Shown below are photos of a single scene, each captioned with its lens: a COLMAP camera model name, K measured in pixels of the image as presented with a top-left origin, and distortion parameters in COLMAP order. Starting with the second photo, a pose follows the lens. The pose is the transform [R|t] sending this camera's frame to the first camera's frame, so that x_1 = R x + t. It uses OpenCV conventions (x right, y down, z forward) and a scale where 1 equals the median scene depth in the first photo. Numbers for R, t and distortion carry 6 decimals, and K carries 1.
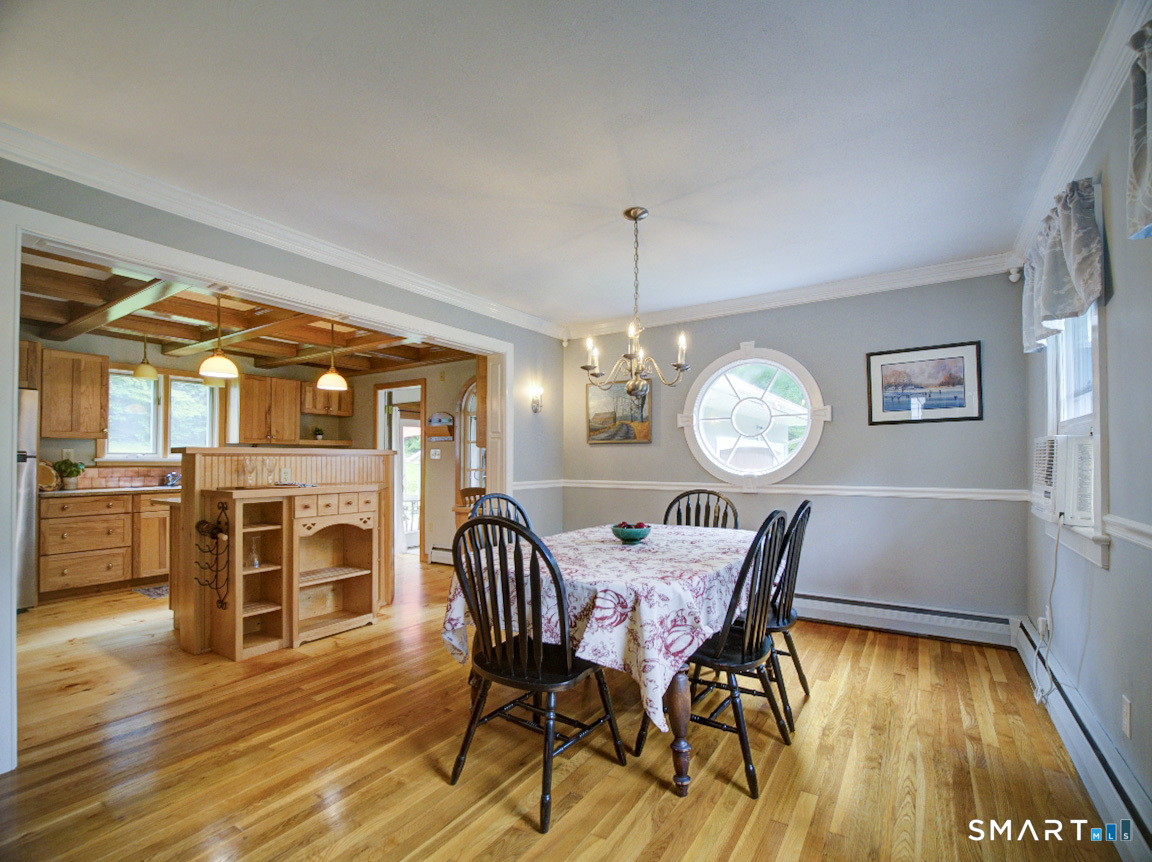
lens RADIAL K [[529.0, 0, 577.9], [0, 529.0, 434.6], [0, 0, 1]] dist [-0.011285, -0.001162]
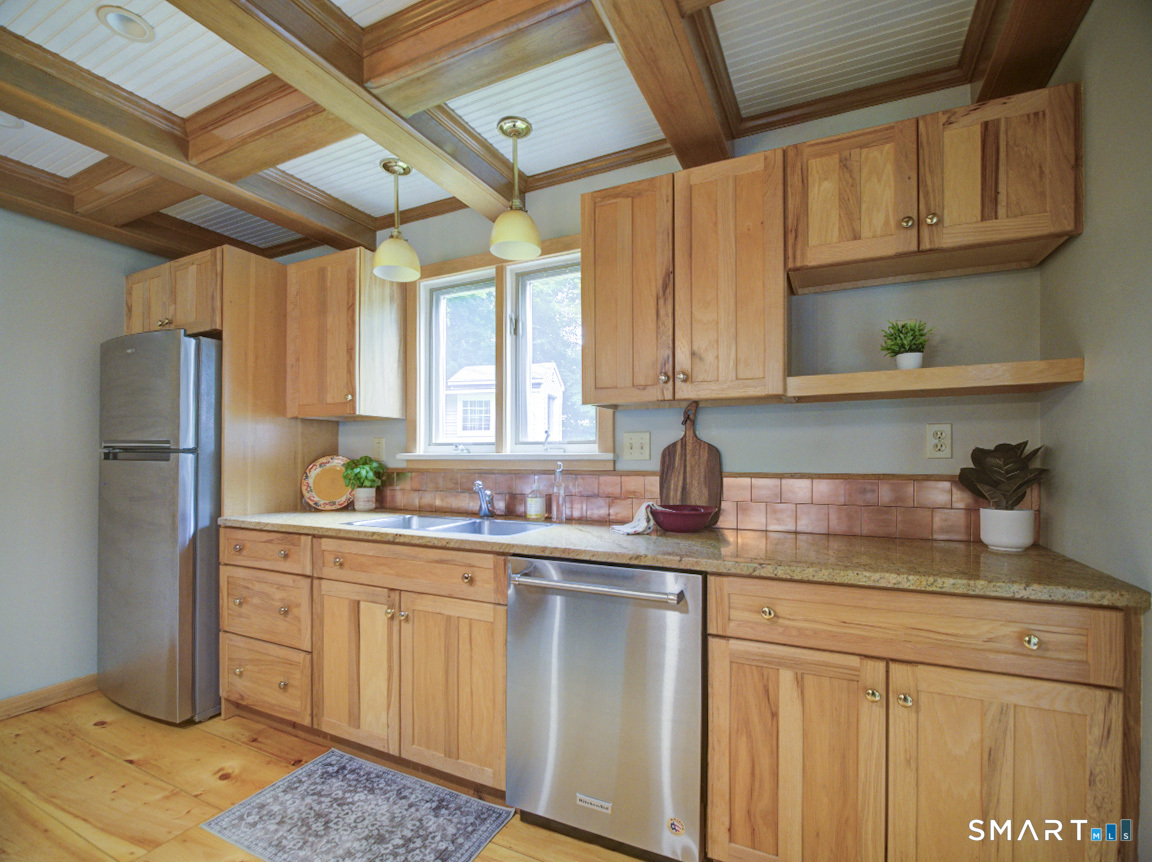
lens RADIAL K [[543.1, 0, 572.1], [0, 543.1, 462.1], [0, 0, 1]] dist [-0.013664, -0.000051]
pose [[0.112880, 0.006985, -0.993584, -0.433076], [0.037558, 0.999231, 0.011292, 0.064888], [0.992899, -0.038591, 0.112531, 1.325818]]
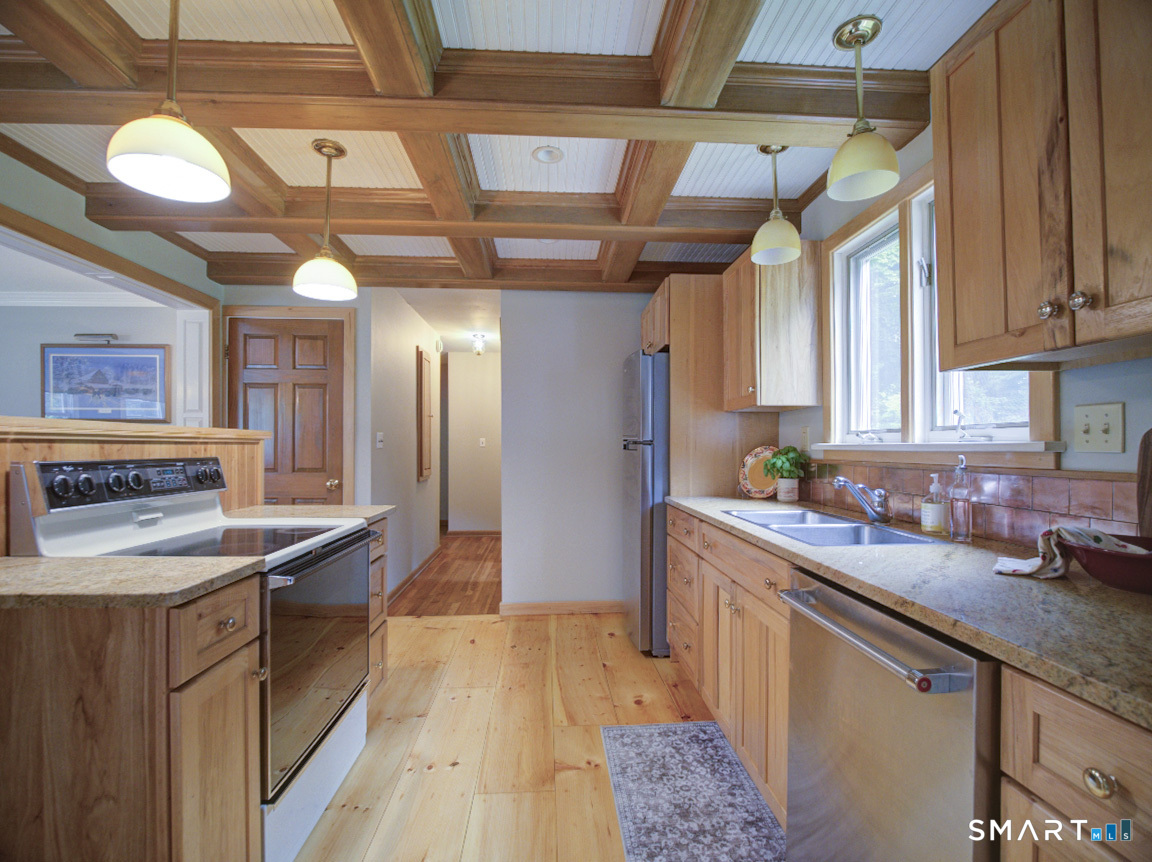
lens RADIAL K [[531.6, 0, 574.9], [0, 531.6, 450.6], [0, 0, 1]] dist [-0.011742, -0.000954]
pose [[-0.807489, 0.006432, -0.589847, -0.513578], [0.025866, 0.999365, -0.024512, 0.068595], [0.589315, -0.035051, -0.807143, 1.469664]]
